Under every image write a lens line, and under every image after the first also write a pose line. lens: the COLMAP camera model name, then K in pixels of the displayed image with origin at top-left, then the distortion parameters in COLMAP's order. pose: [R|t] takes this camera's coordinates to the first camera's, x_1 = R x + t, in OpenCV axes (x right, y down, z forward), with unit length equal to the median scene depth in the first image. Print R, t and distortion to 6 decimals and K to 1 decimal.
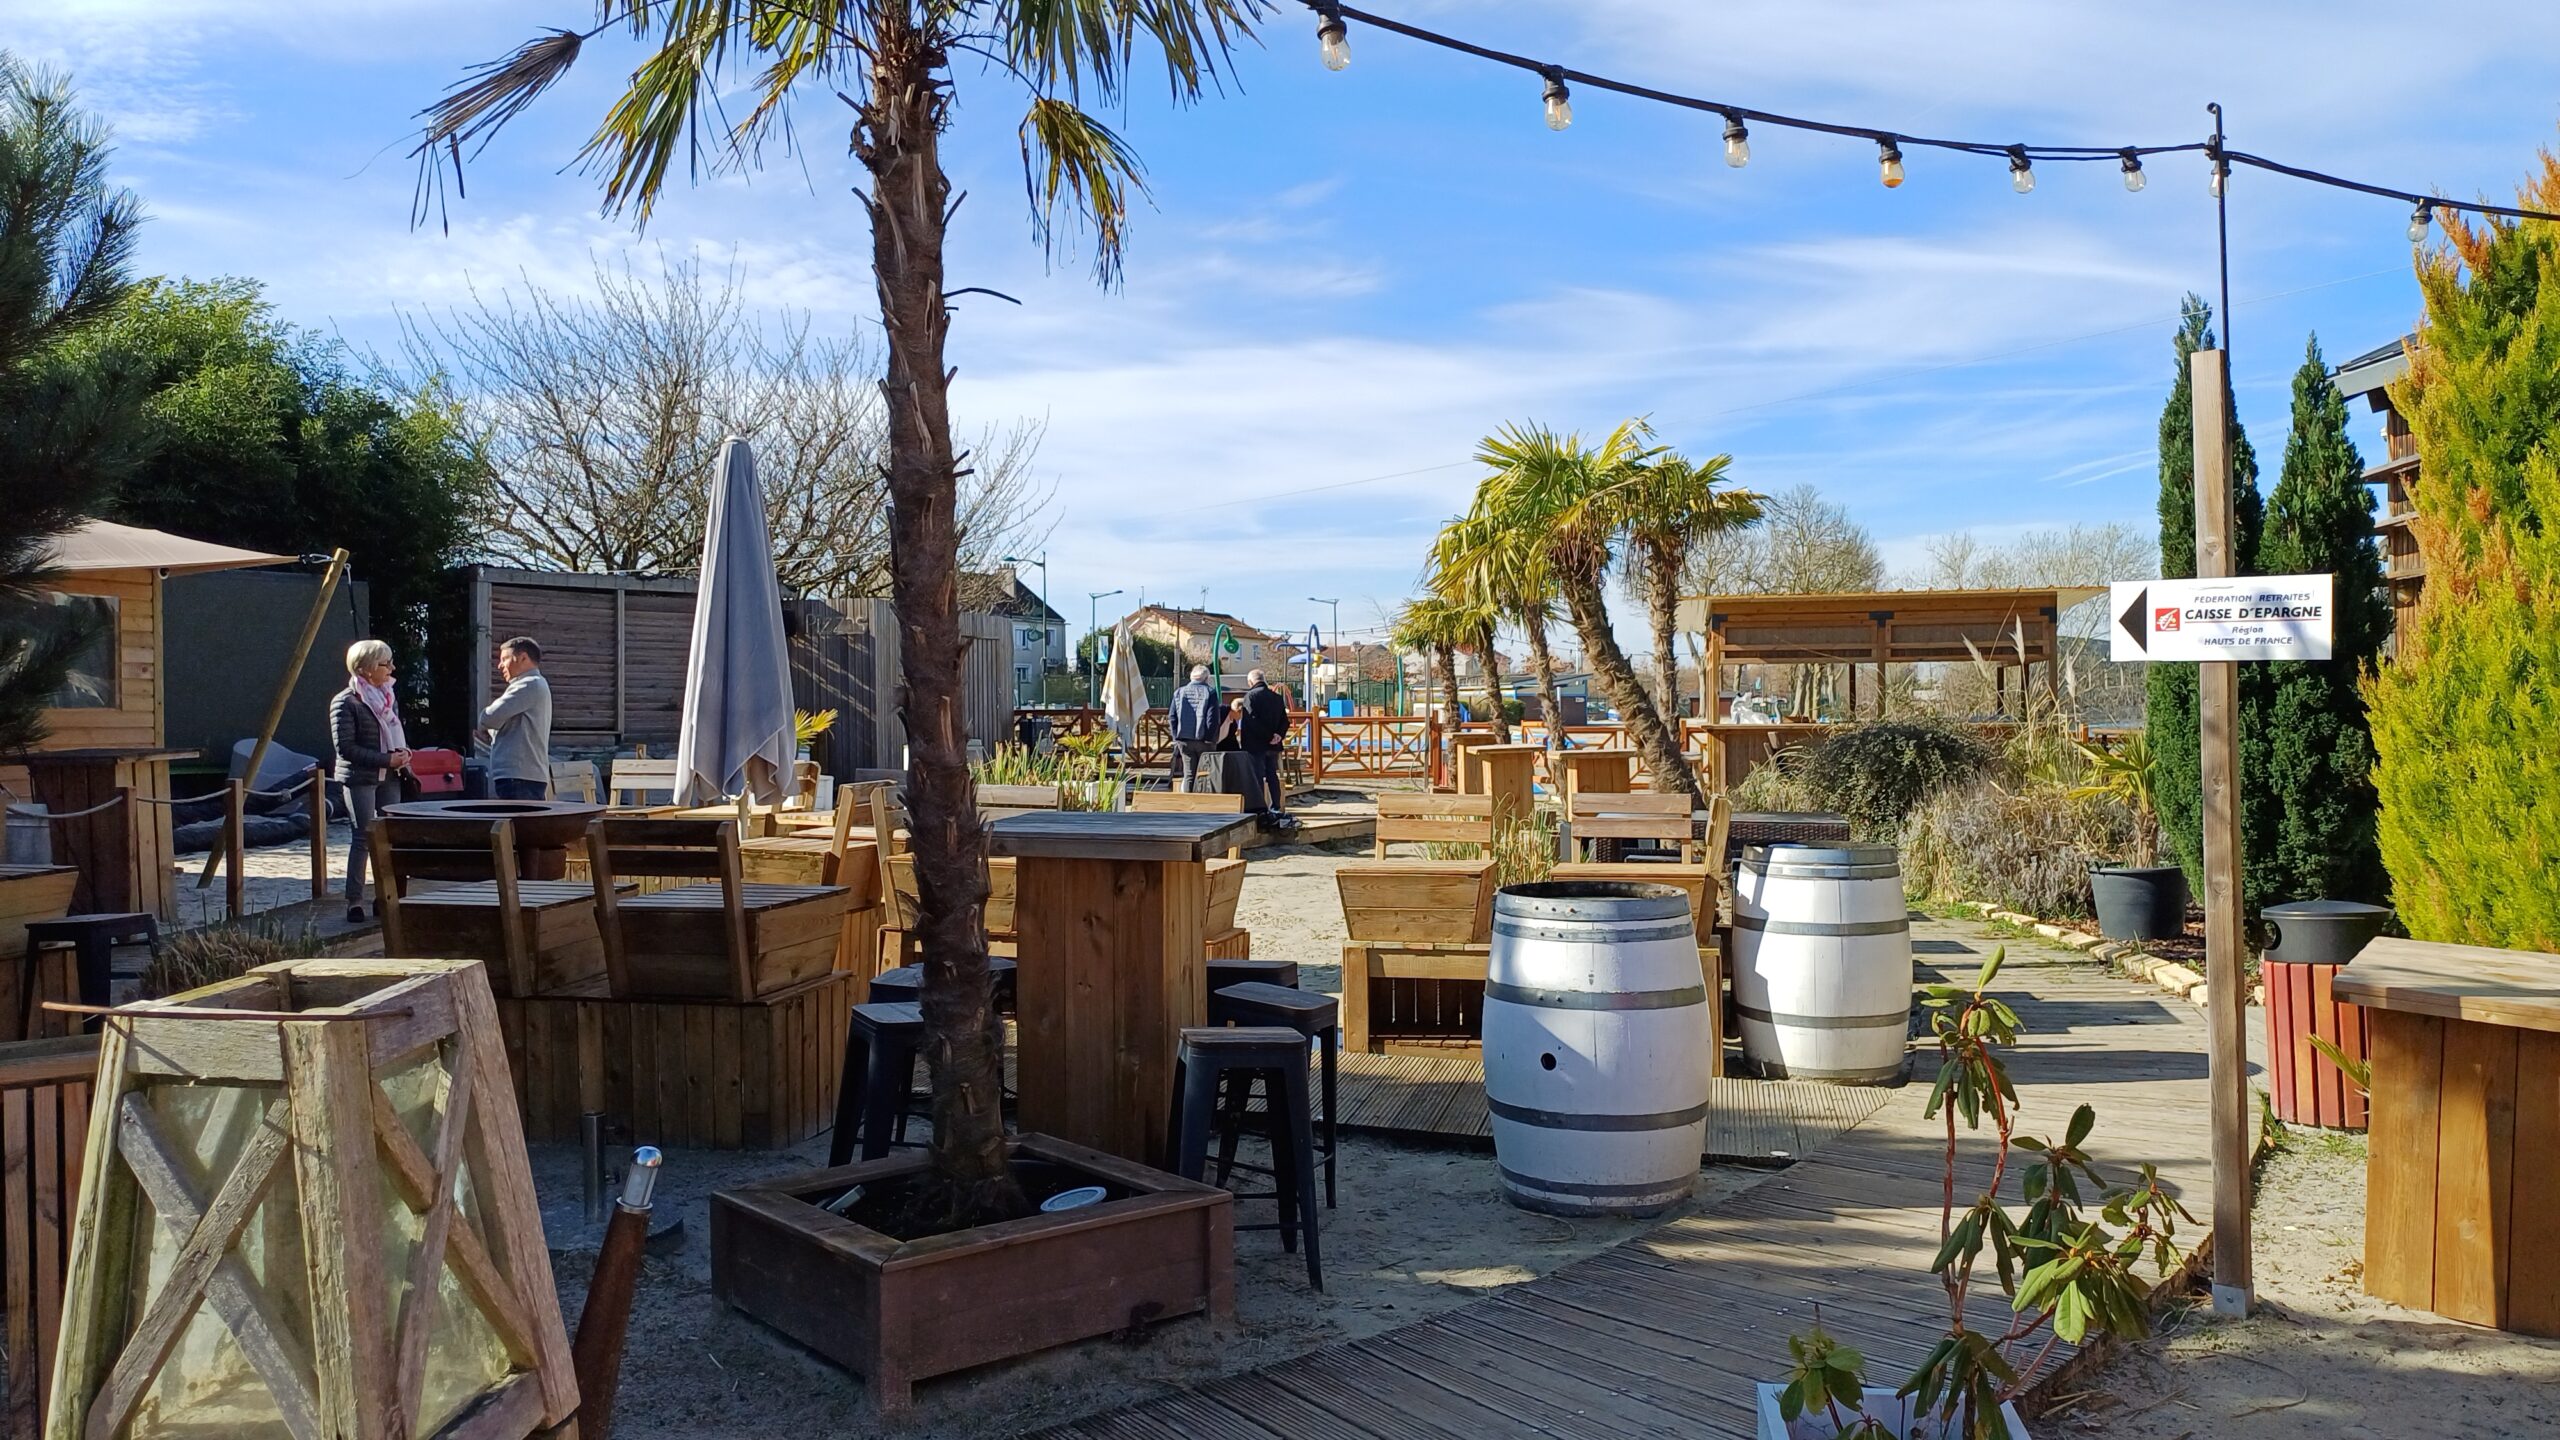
lens RADIAL K [[1876.3, 0, 1281.4], [0, 1876.3, 711.7], [0, 0, 1]] dist [0.077907, -0.093747]
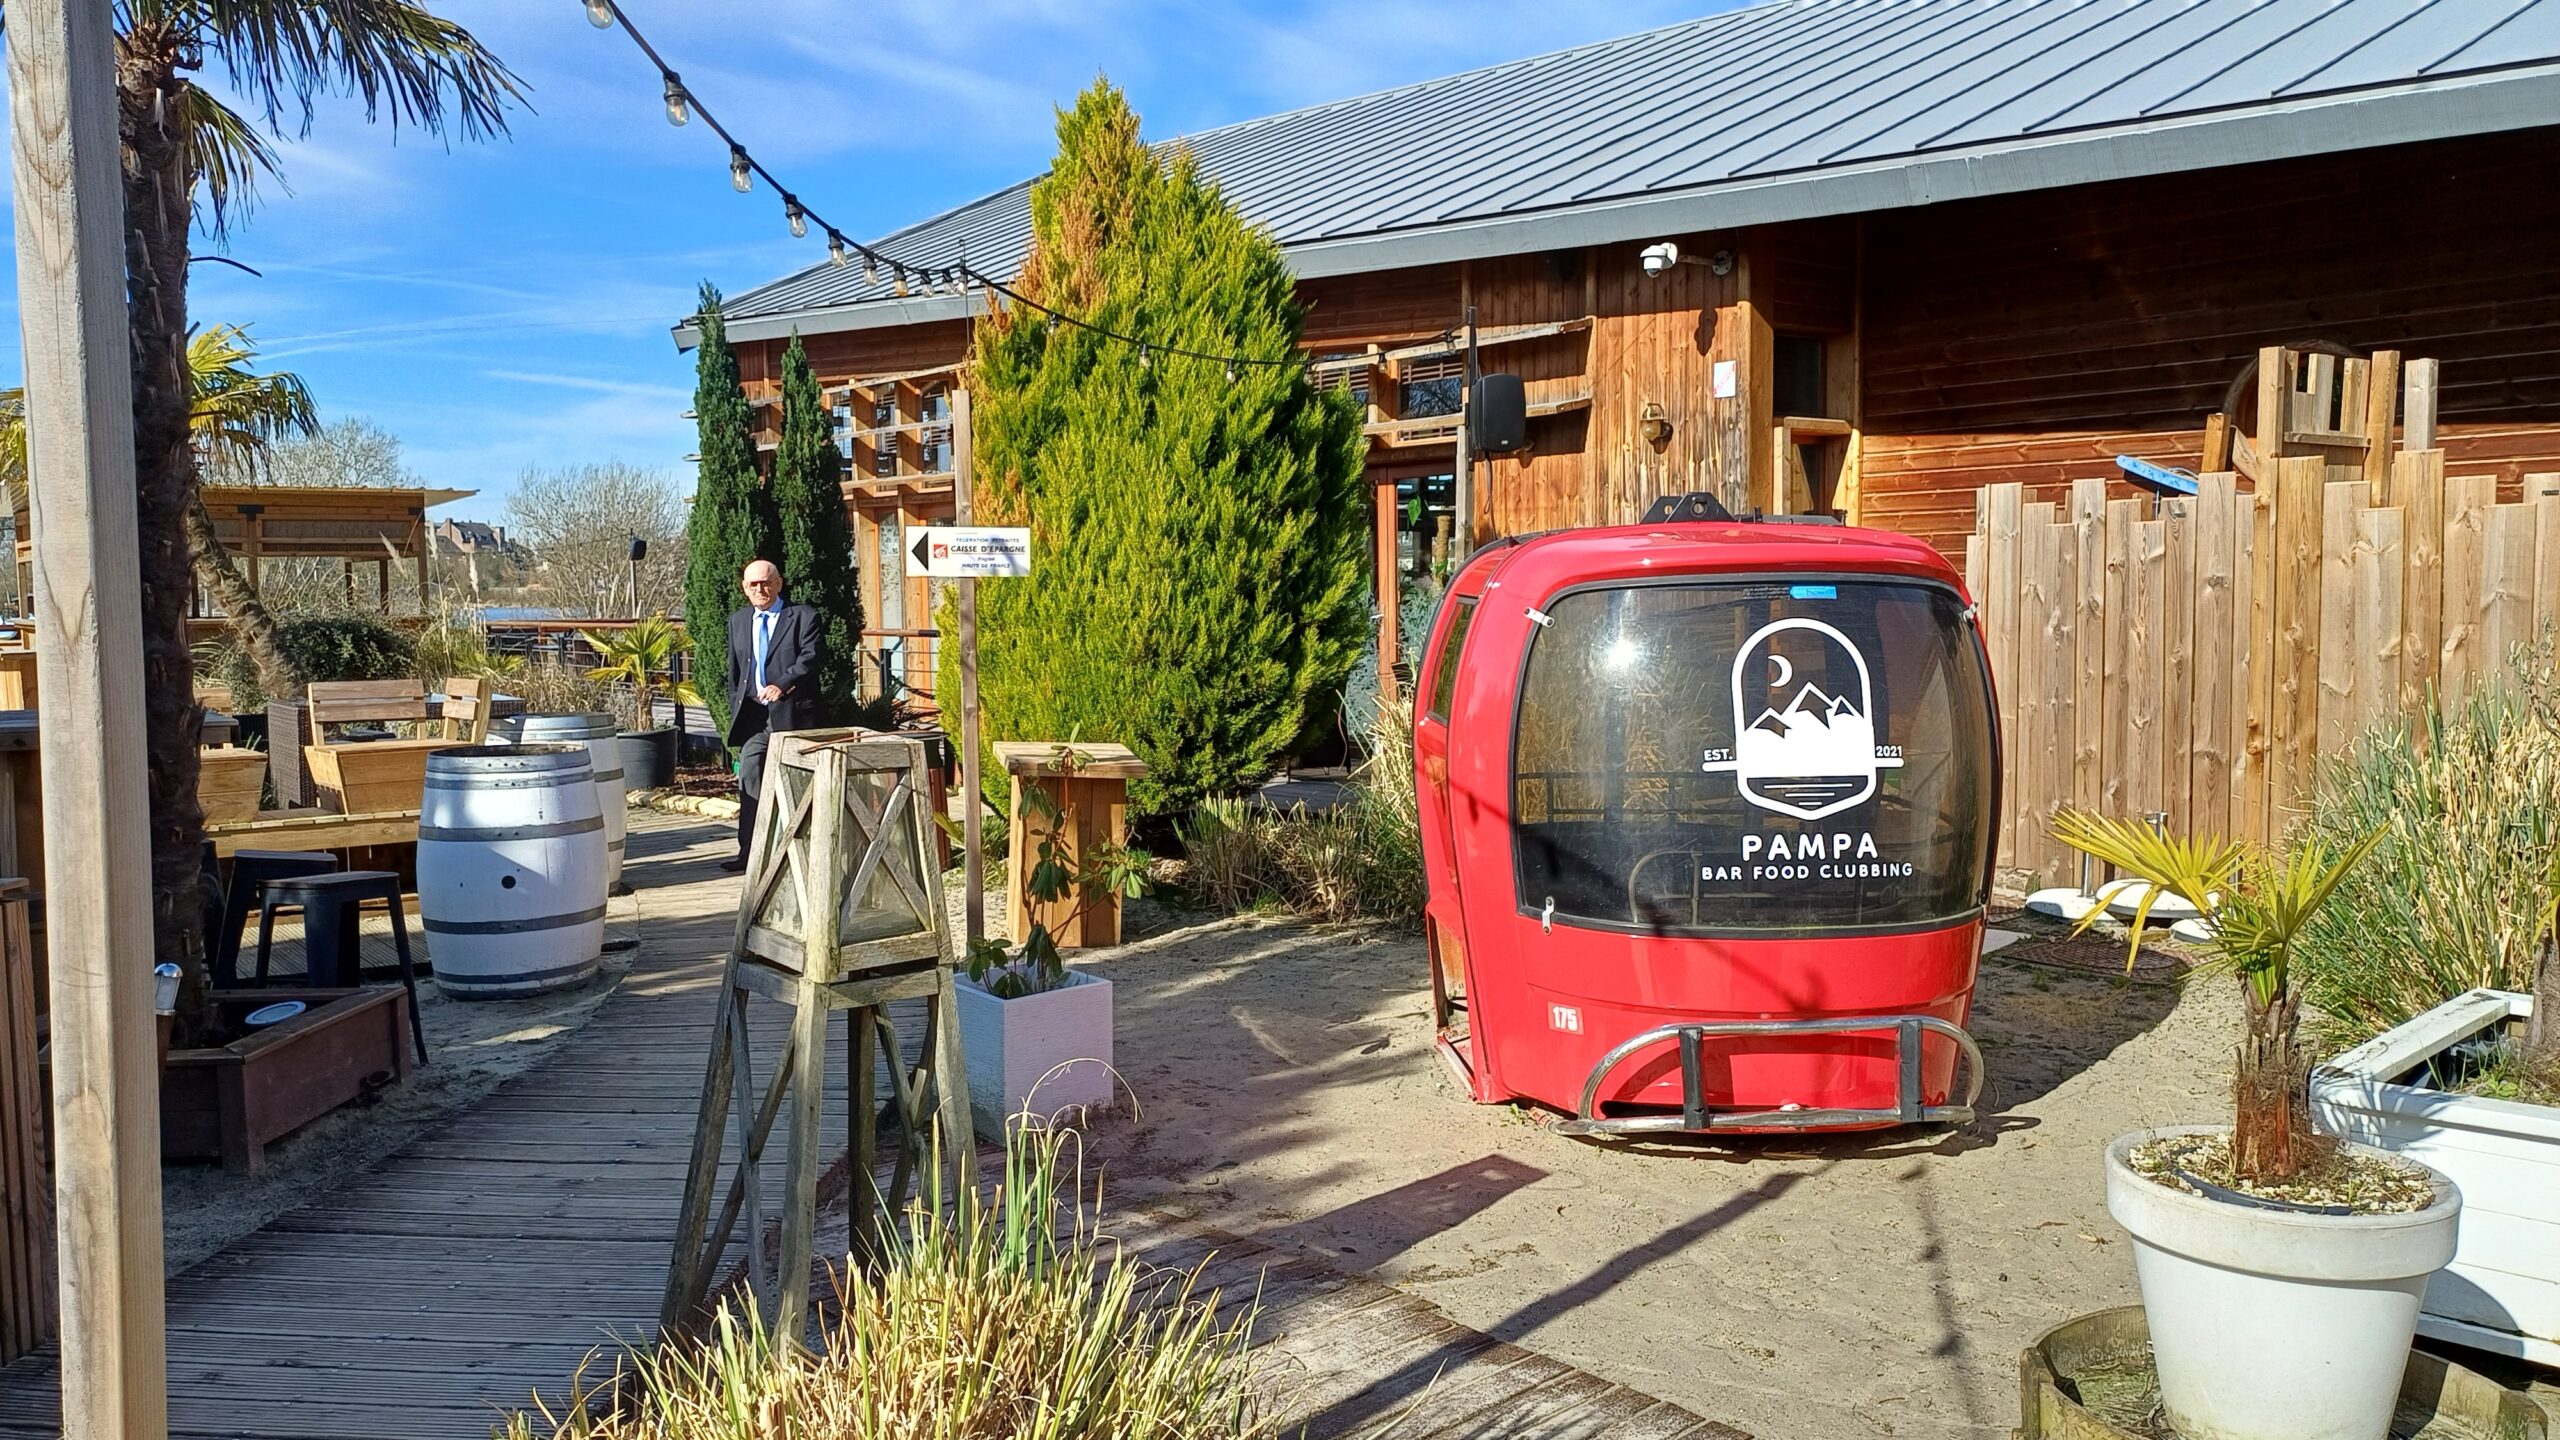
lens RADIAL K [[1876.3, 0, 1281.4], [0, 1876.3, 711.7], [0, 0, 1]] dist [0.077907, -0.093747]
pose [[0.628330, -0.050539, 0.776303, -0.510755], [0.006581, 0.998197, 0.059658, -0.004113], [-0.777919, -0.032376, 0.627530, -0.213710]]
